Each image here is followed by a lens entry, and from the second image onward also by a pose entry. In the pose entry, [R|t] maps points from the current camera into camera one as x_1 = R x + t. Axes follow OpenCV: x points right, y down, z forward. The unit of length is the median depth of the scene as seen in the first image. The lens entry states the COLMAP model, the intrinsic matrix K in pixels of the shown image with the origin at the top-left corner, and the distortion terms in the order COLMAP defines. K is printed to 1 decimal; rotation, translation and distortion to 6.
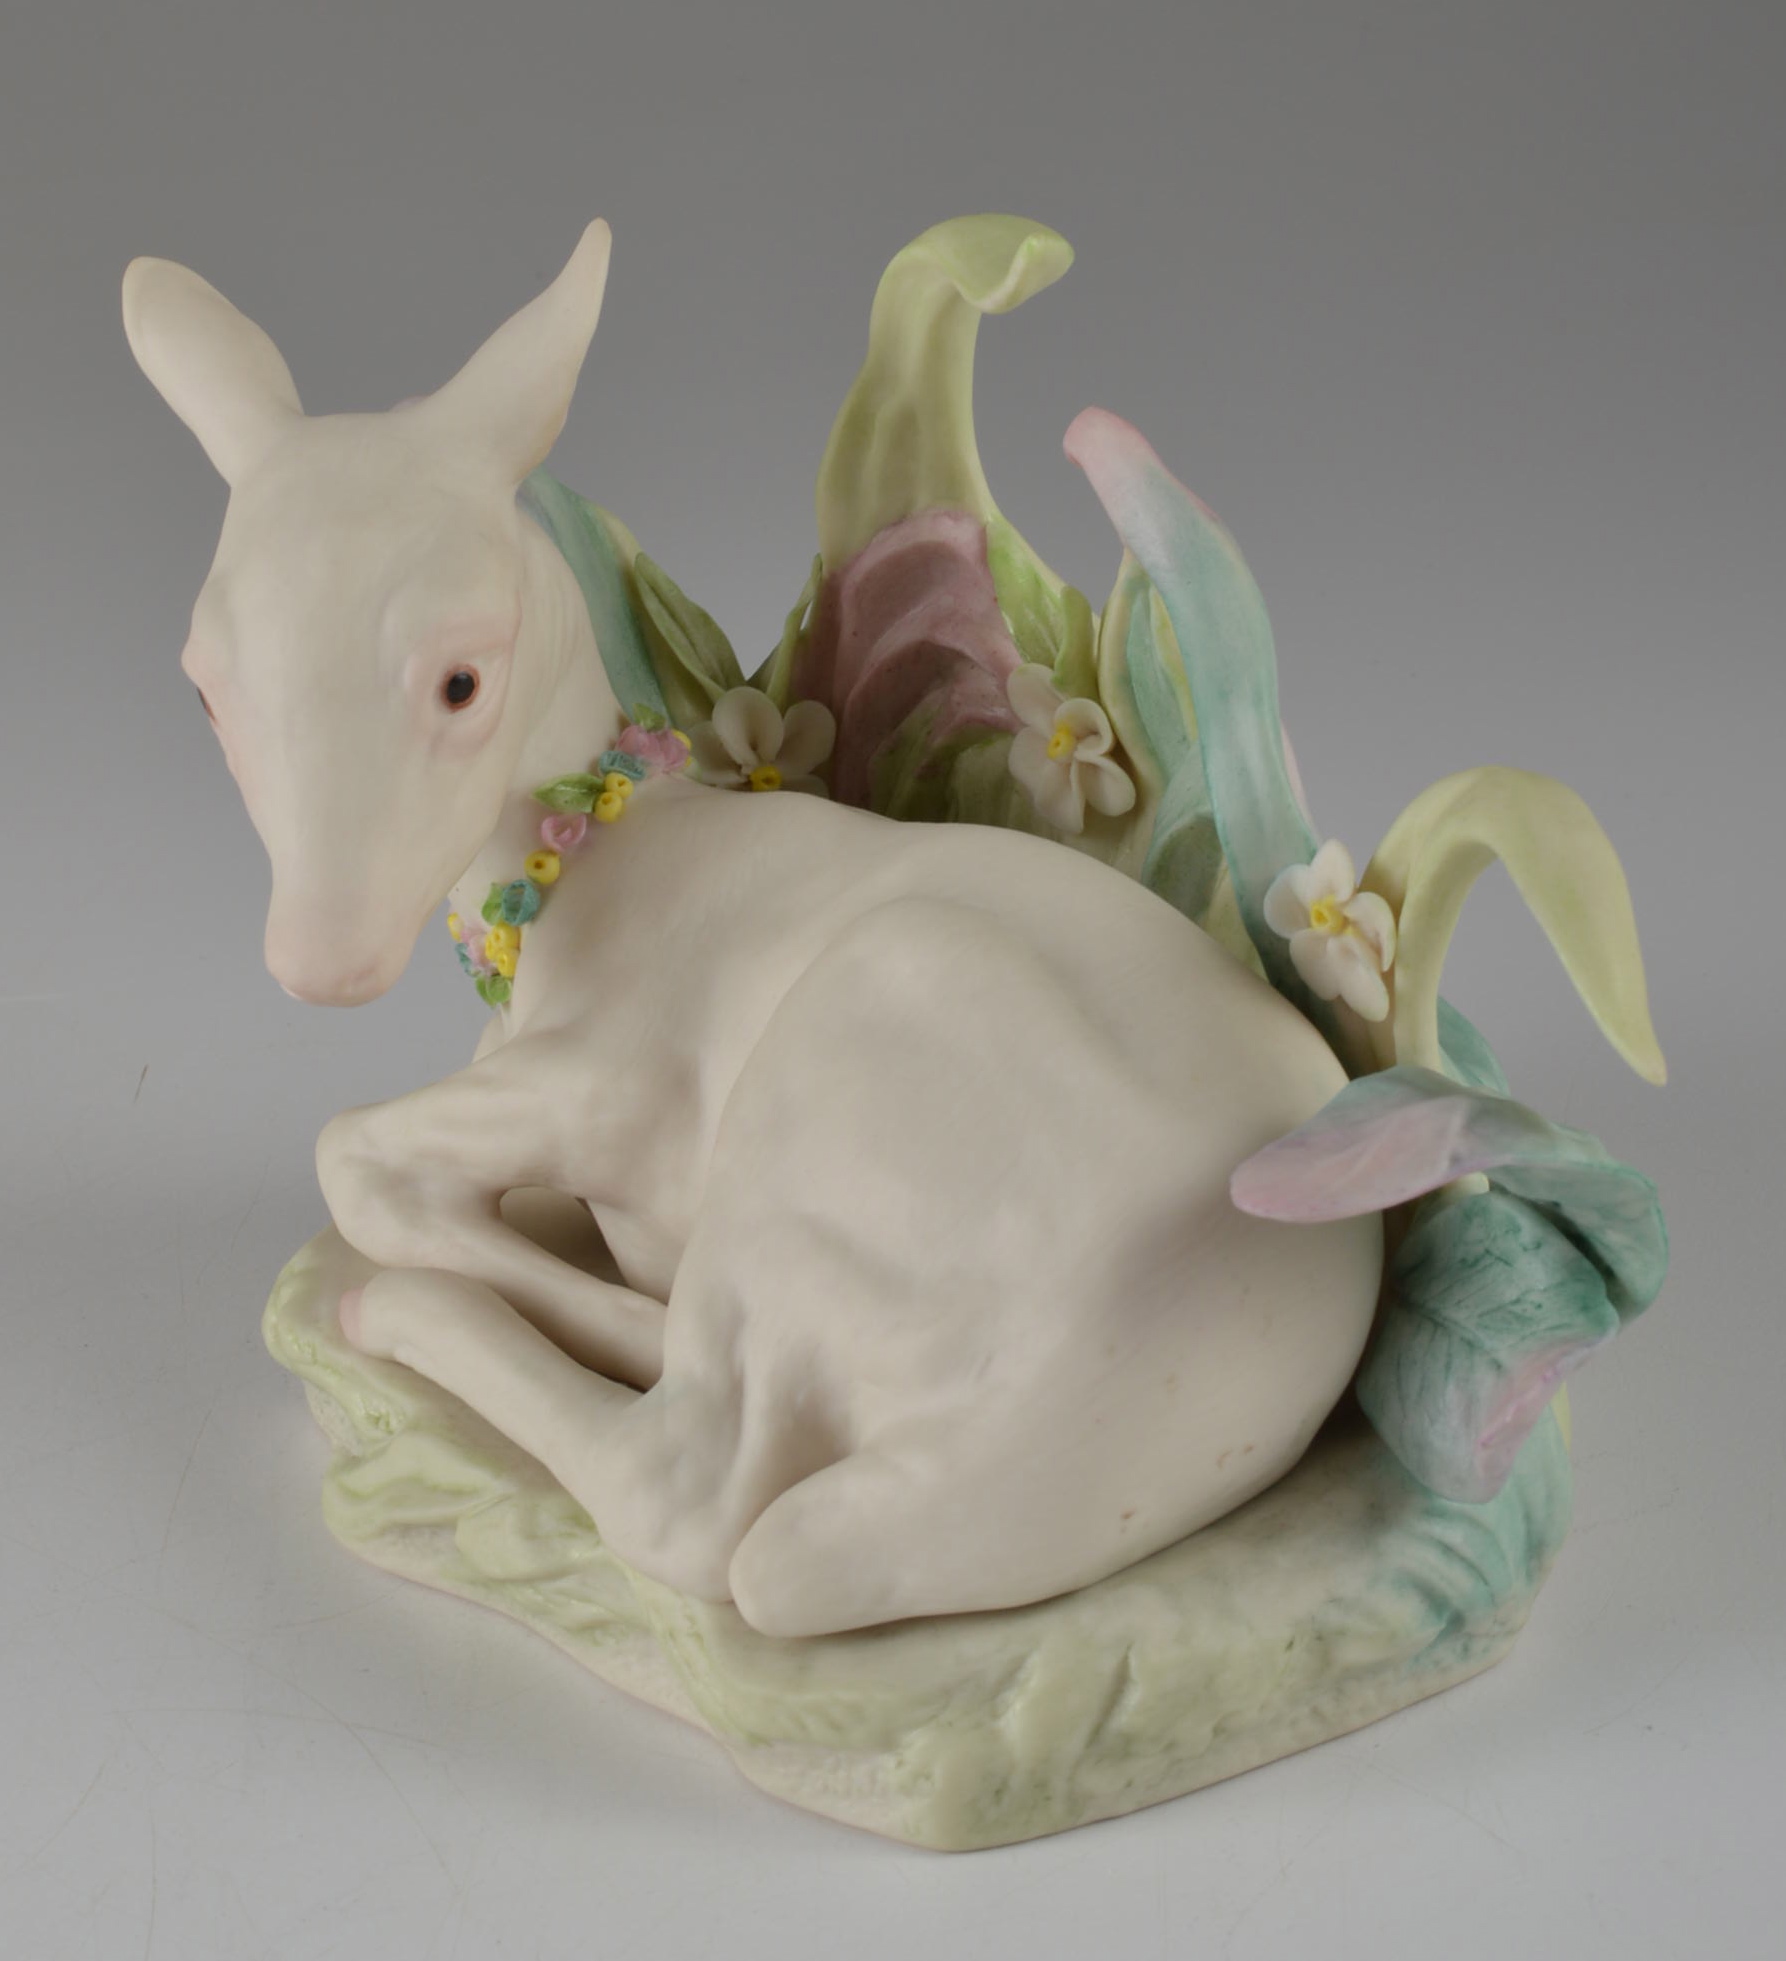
lens RADIAL K [[6291.8, 0, 897.8], [0, 6291.8, 972.9], [0, 0, 1]] dist [0.114365, 0.000000]
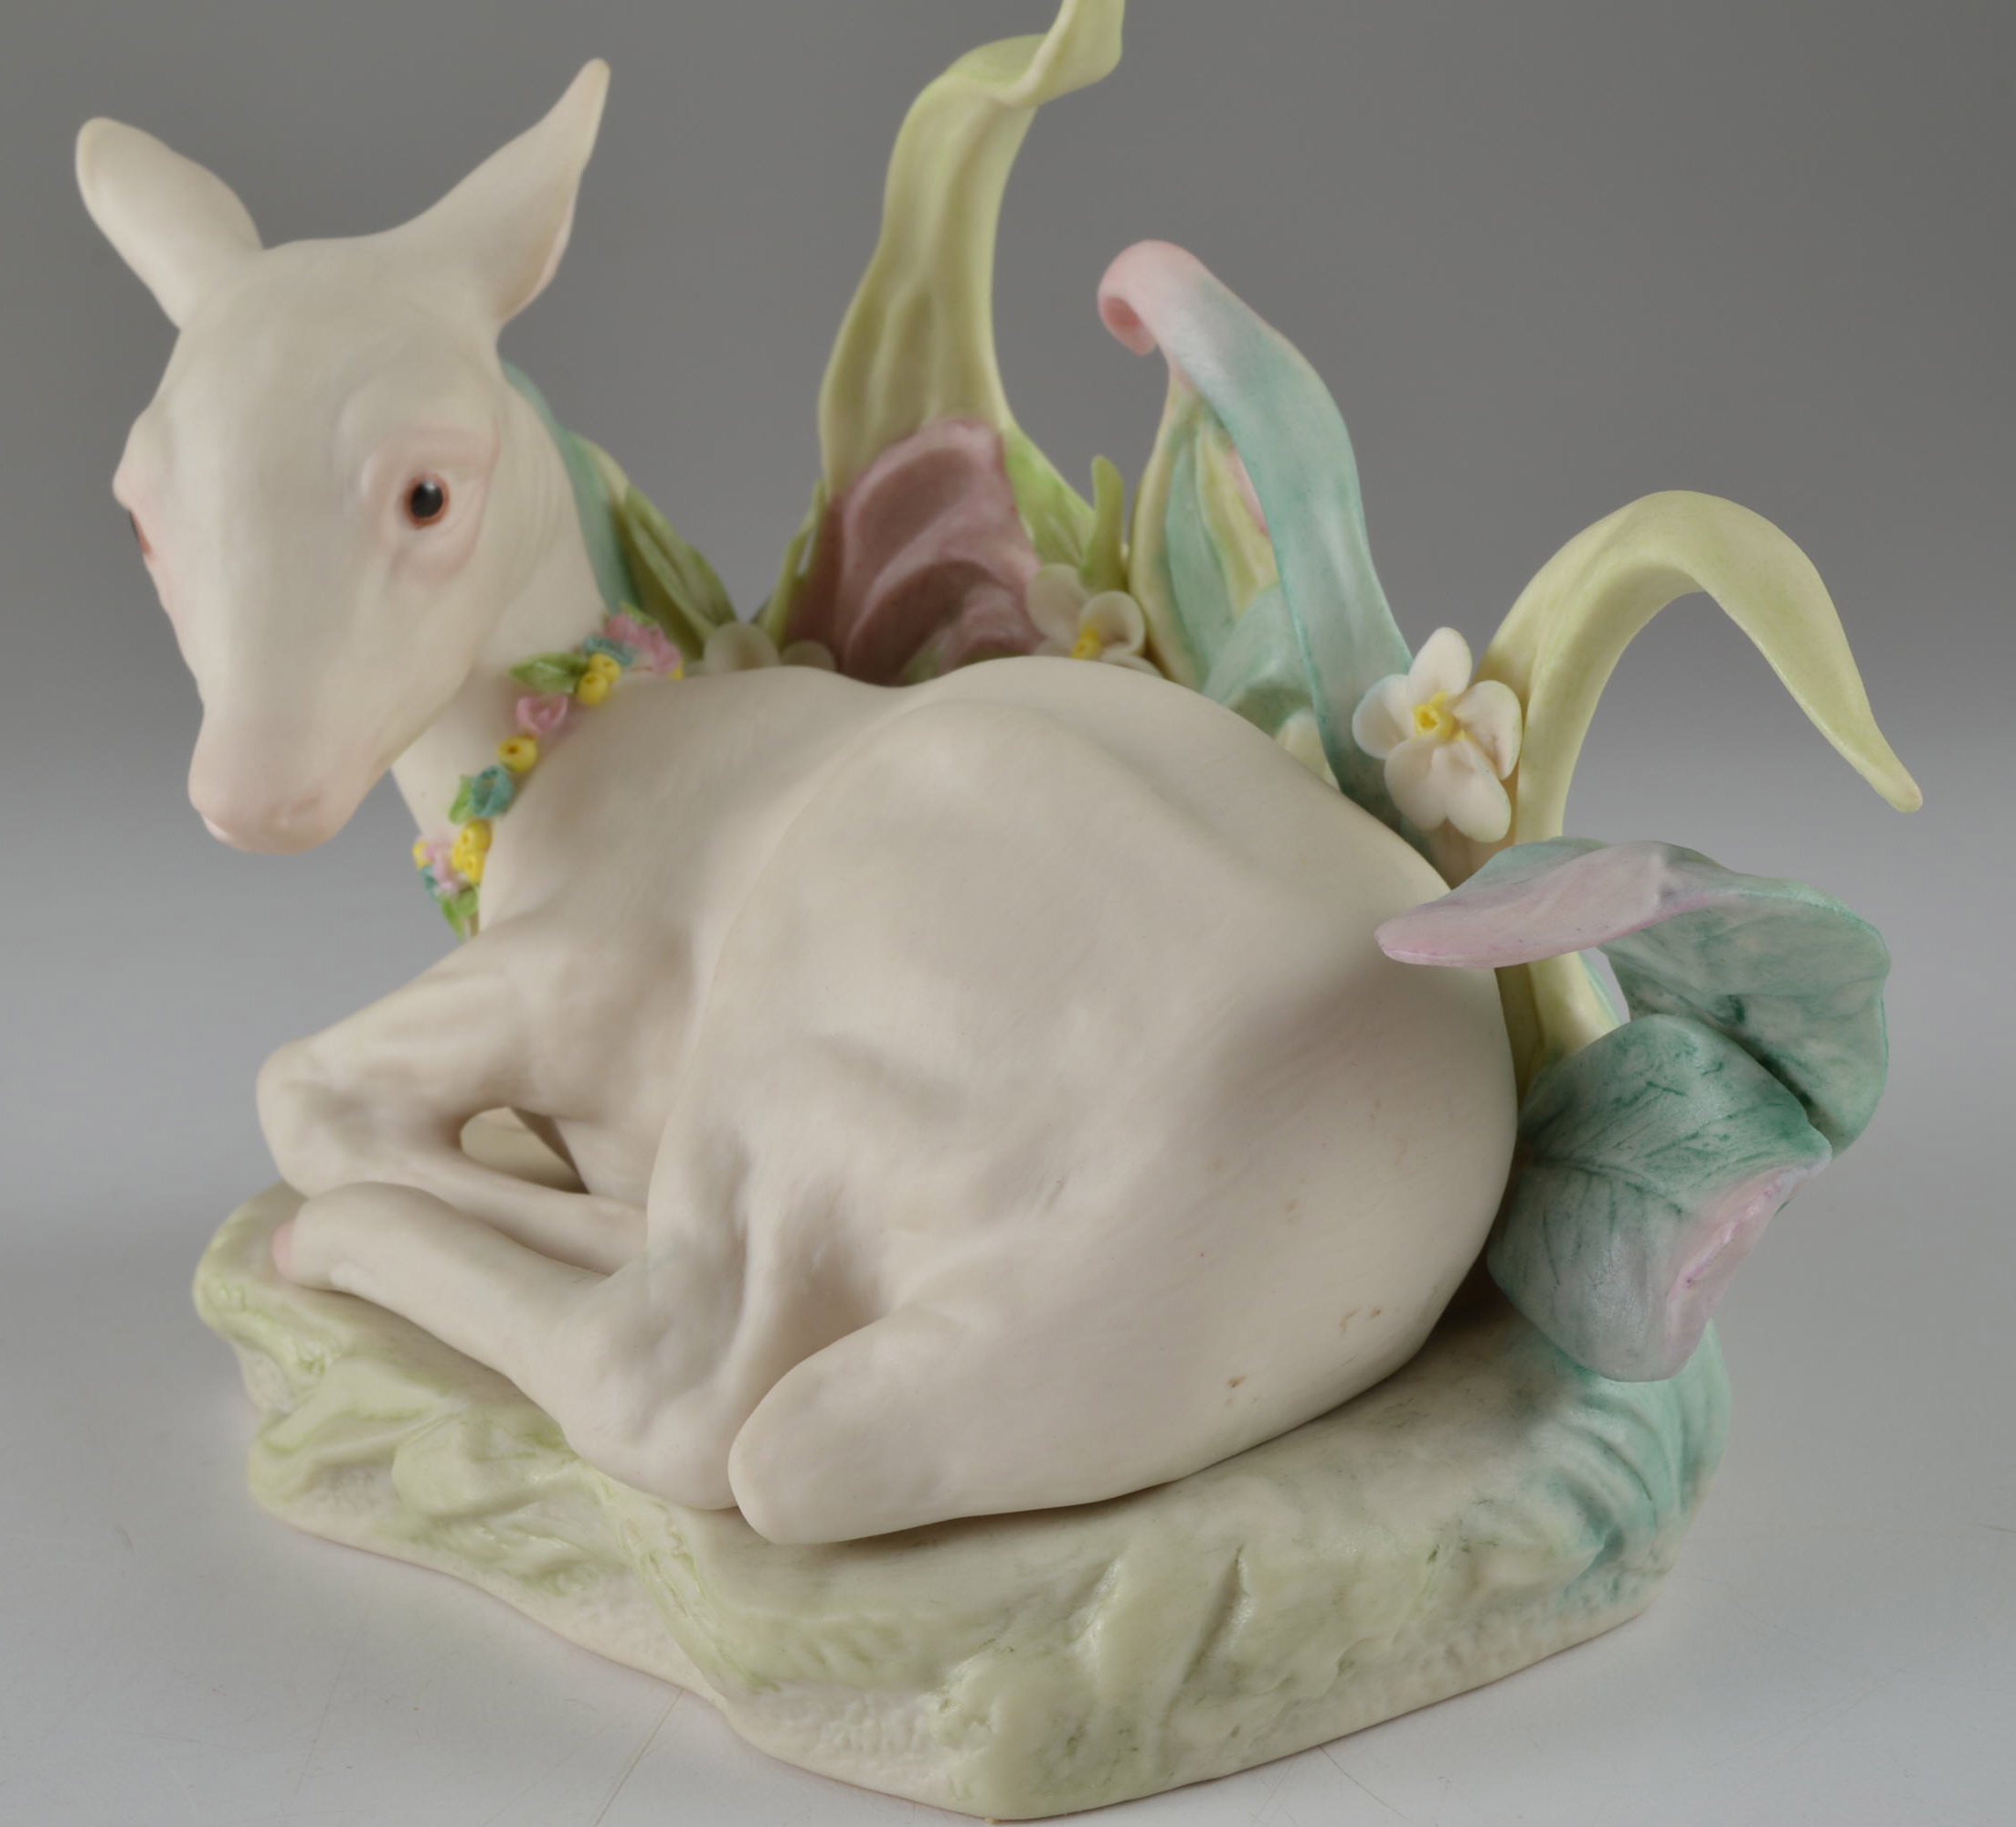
lens RADIAL K [[3704.3, 0, 1007.9], [0, 3704.3, 929.0], [0, 0, 1]] dist [-0.035626, 0.000000]
pose [[0.997814, 0.011815, 0.065023, -0.021000], [-0.000454, 0.985094, -0.172017, 0.100679], [-0.066086, 0.171612, 0.982946, 0.489552]]
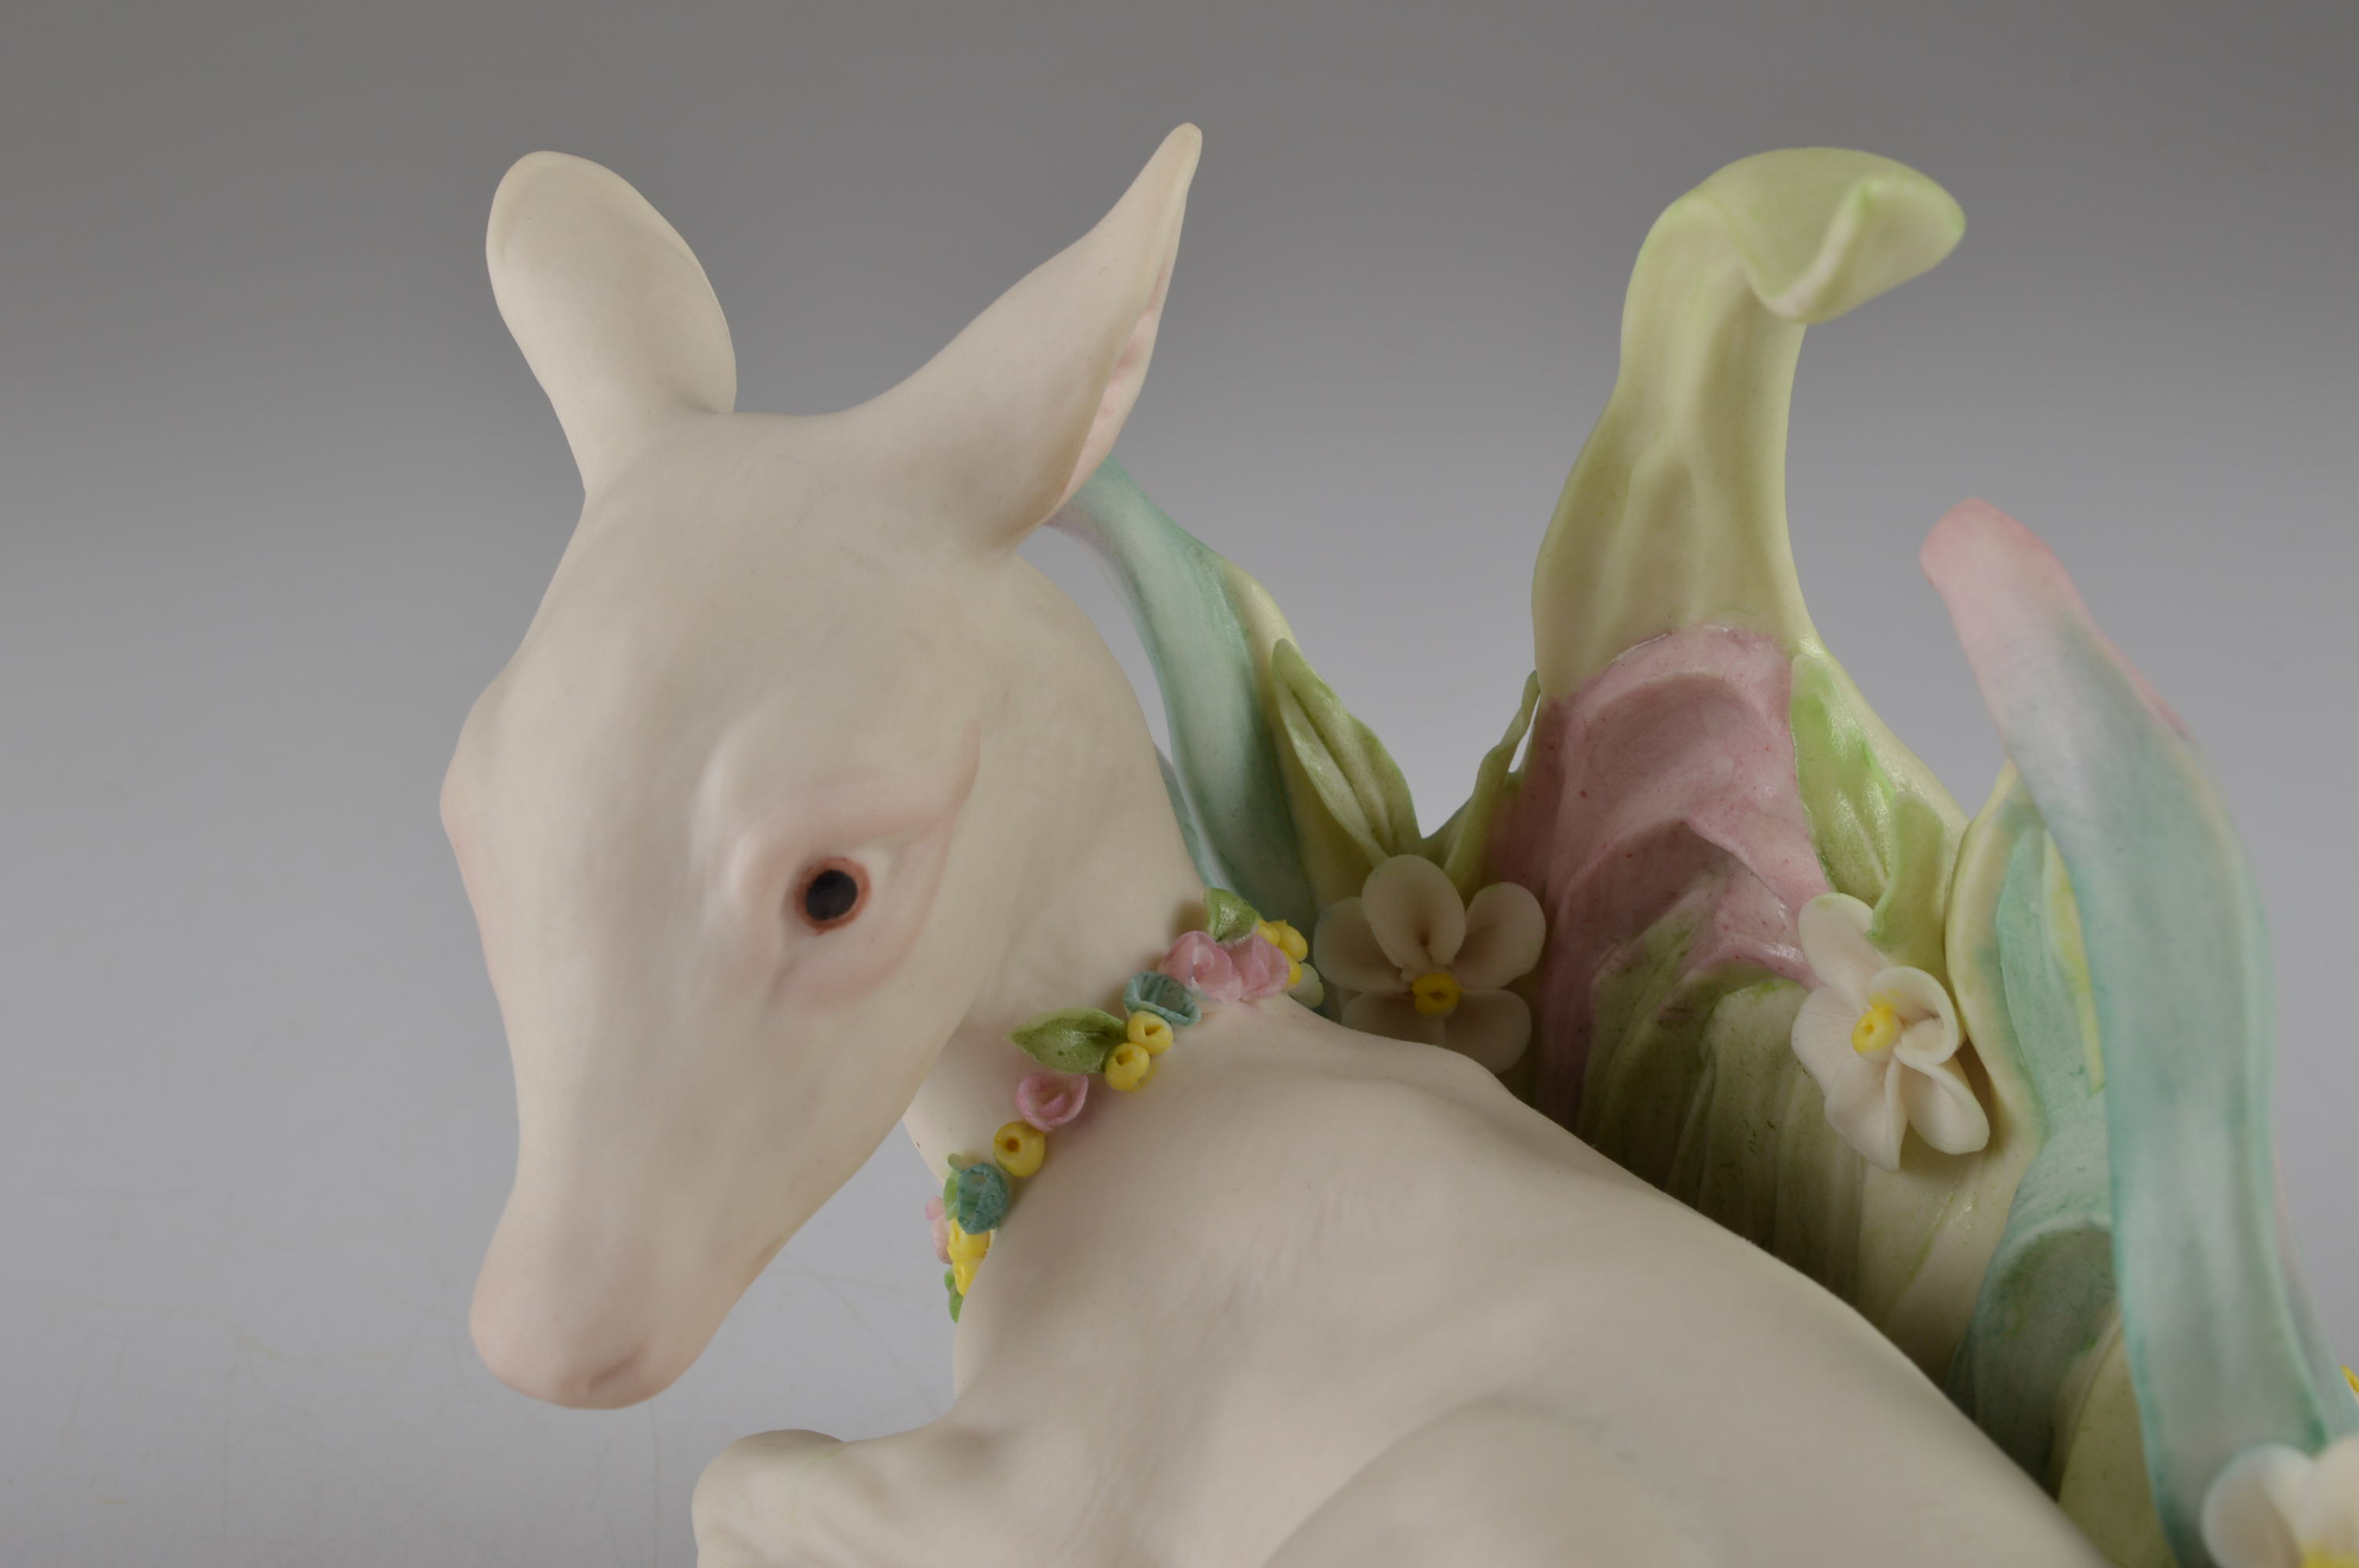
lens RADIAL K [[3319.6, 0, 1167.2], [0, 3319.6, 796.5], [0, 0, 1]] dist [-0.038925, 0.000000]
pose [[0.971730, 0.099332, -0.214181, 0.026663], [-0.088643, 0.994316, 0.058970, -0.074389], [0.218821, -0.038318, 0.975012, 0.691949]]
